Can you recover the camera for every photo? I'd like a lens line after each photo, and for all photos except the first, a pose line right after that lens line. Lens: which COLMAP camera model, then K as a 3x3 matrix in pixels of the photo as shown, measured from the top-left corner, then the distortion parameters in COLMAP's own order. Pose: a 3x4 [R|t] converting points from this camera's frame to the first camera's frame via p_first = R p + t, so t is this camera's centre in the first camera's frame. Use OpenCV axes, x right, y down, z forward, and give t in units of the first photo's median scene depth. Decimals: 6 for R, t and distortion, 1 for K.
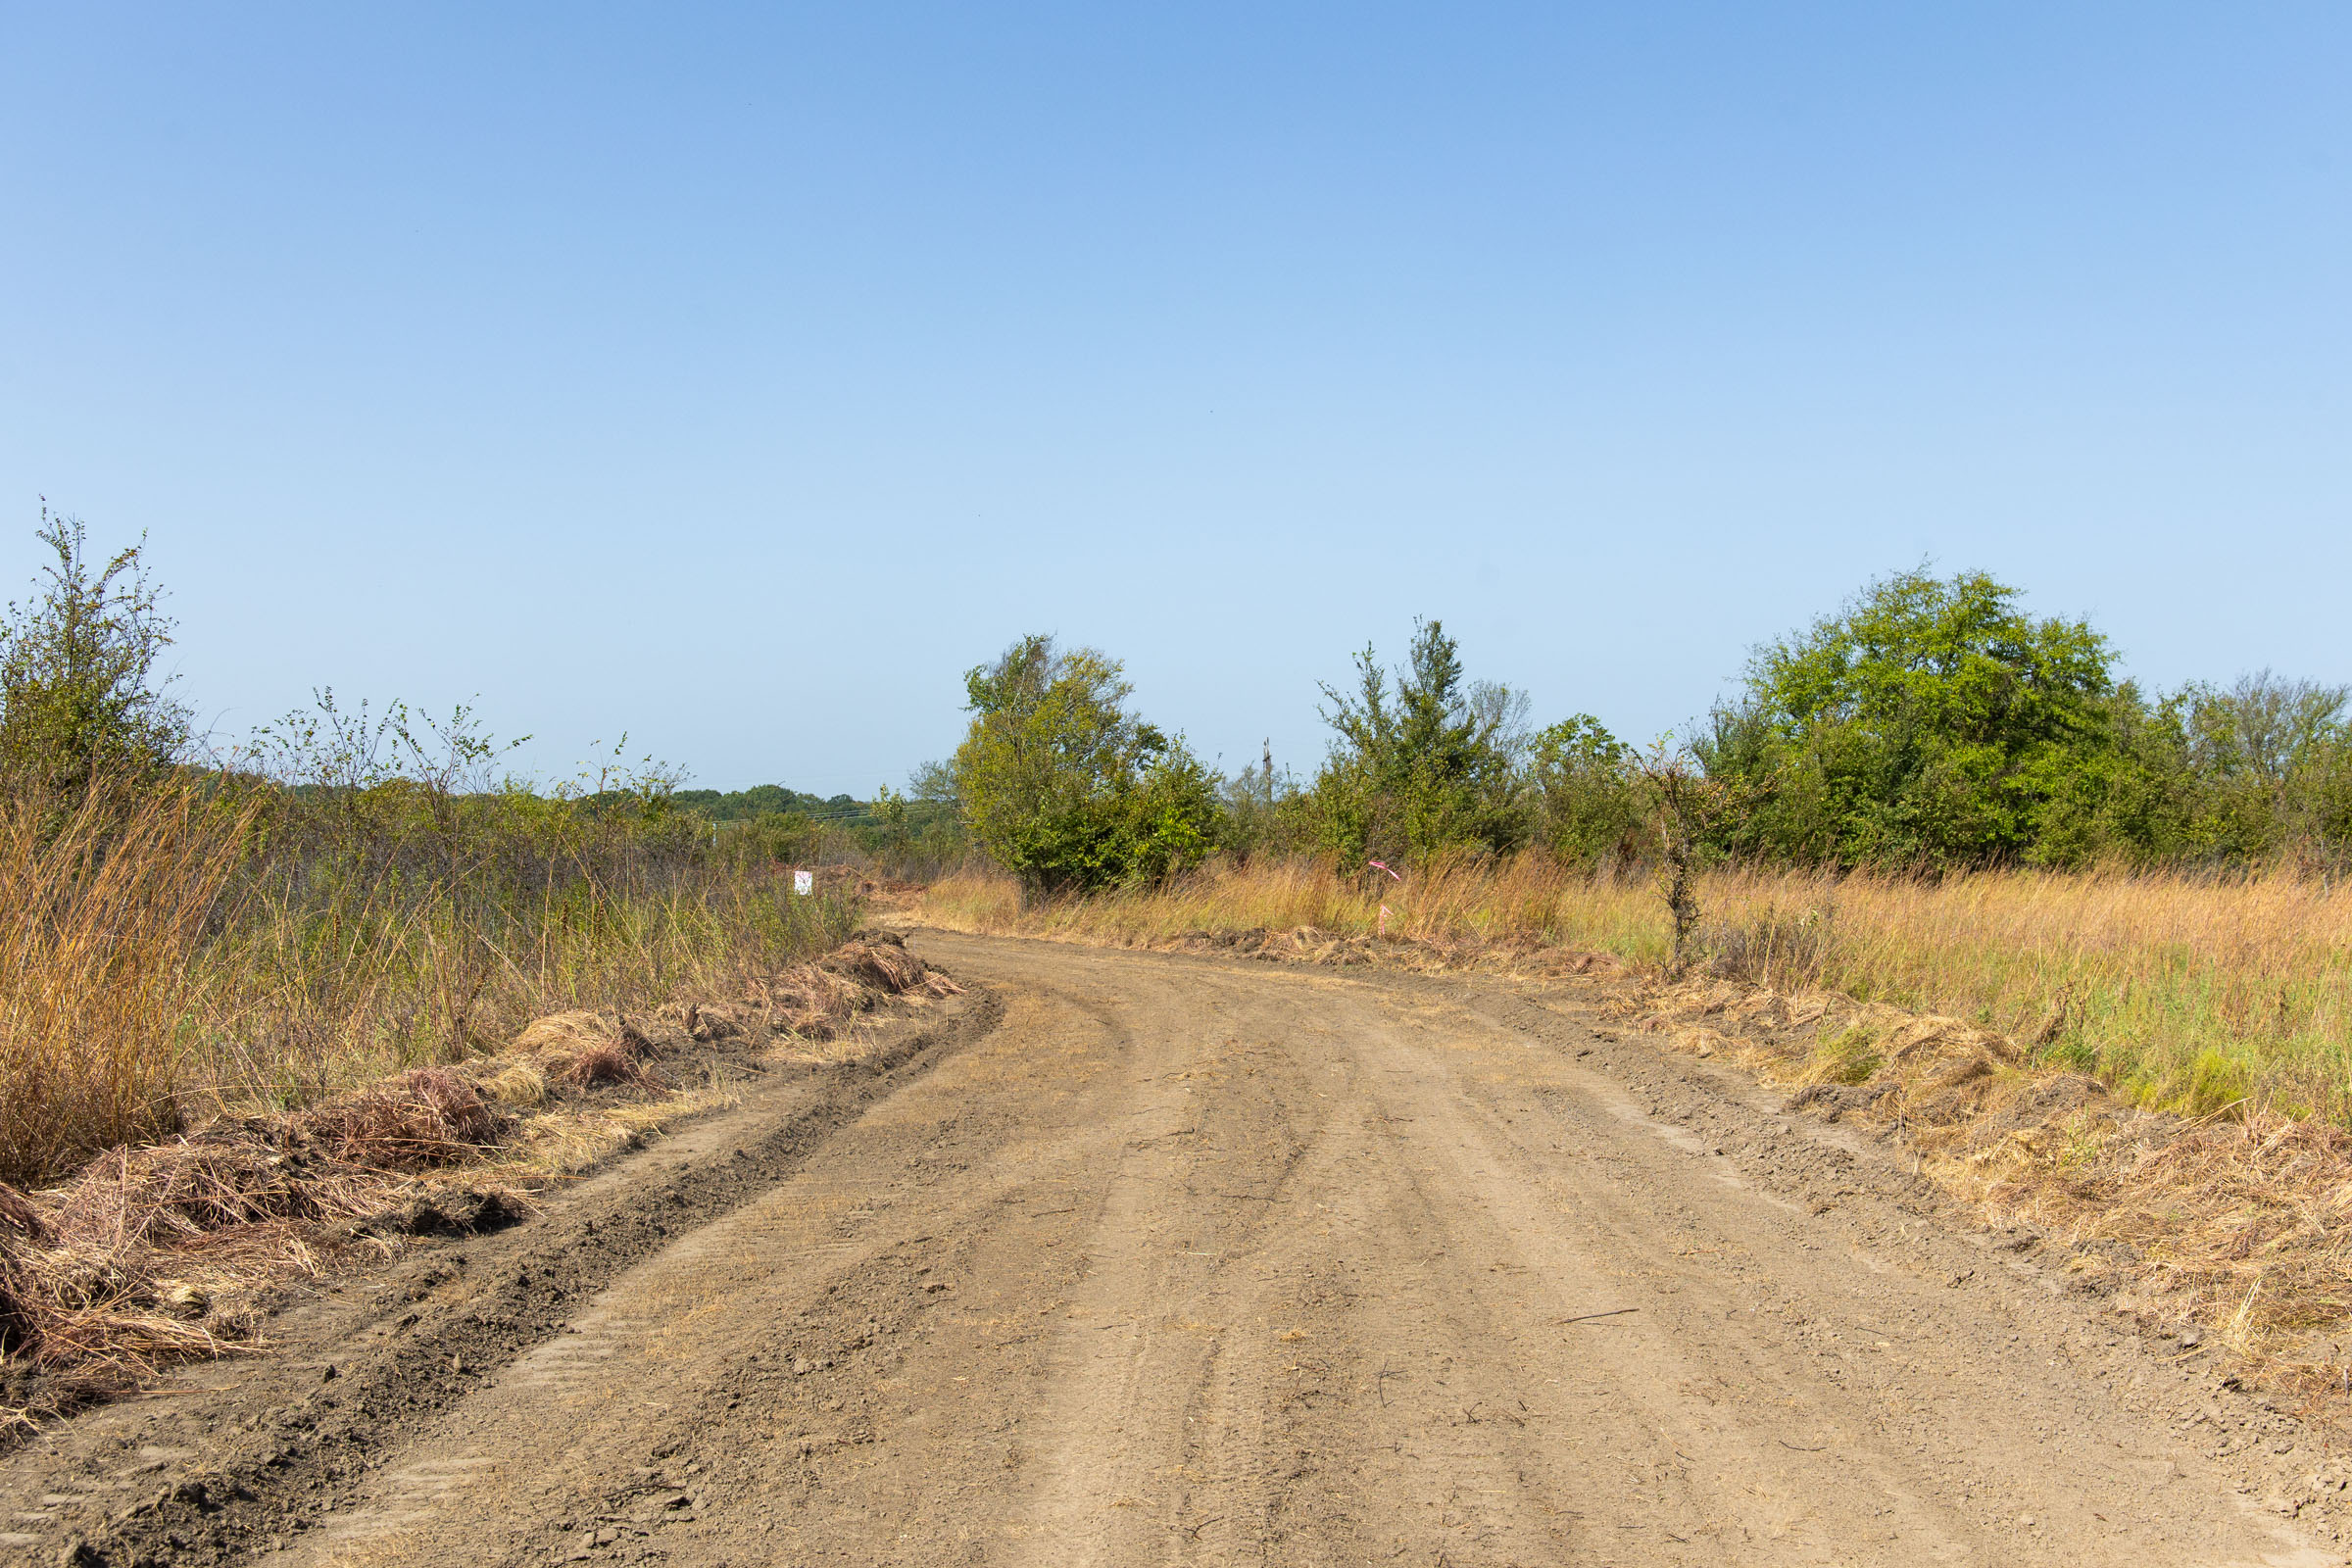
lens RADIAL K [[2650.7, 0, 1174.8], [0, 2650.7, 787.0], [0, 0, 1]] dist [-0.002260, 0.000000]
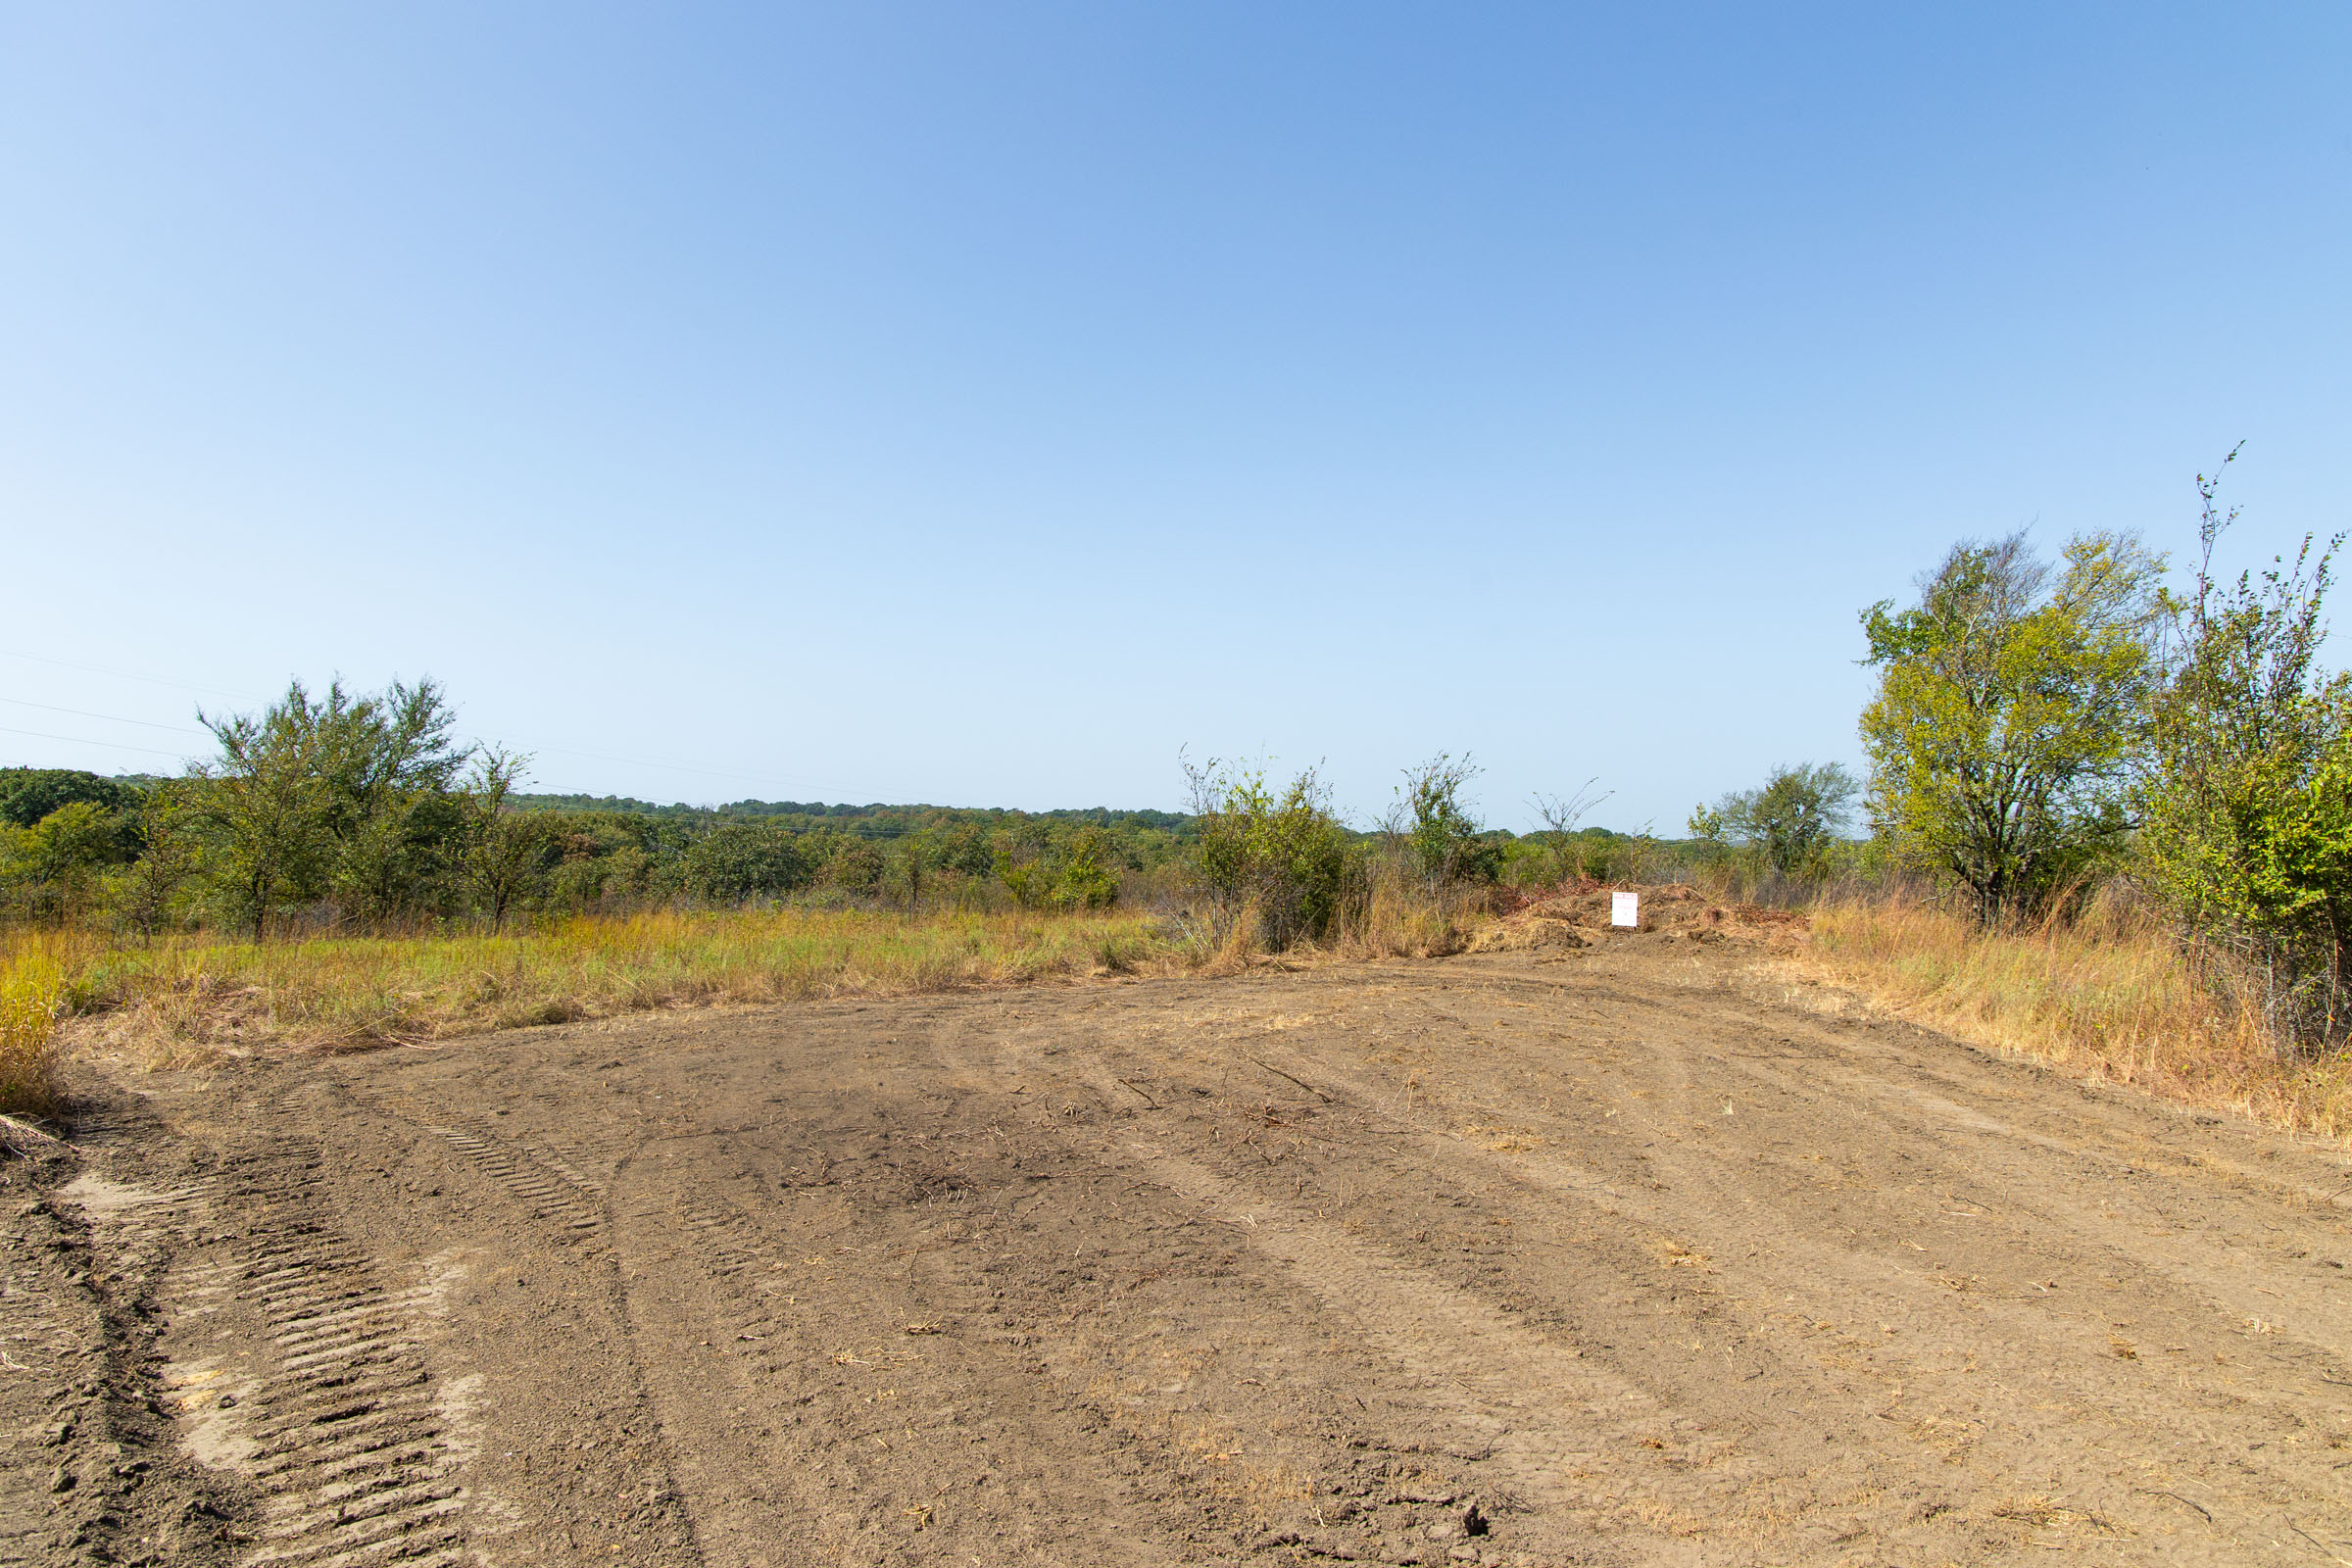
lens RADIAL K [[1625.5, 0, 1173.3], [0, 1625.5, 793.0], [0, 0, 1]] dist [0.004314, 0.000464]
pose [[0.918823, -0.014913, -0.394389, -0.077060], [0.005988, 0.999698, -0.023850, 0.013768], [0.394625, 0.019553, 0.918634, 0.535312]]
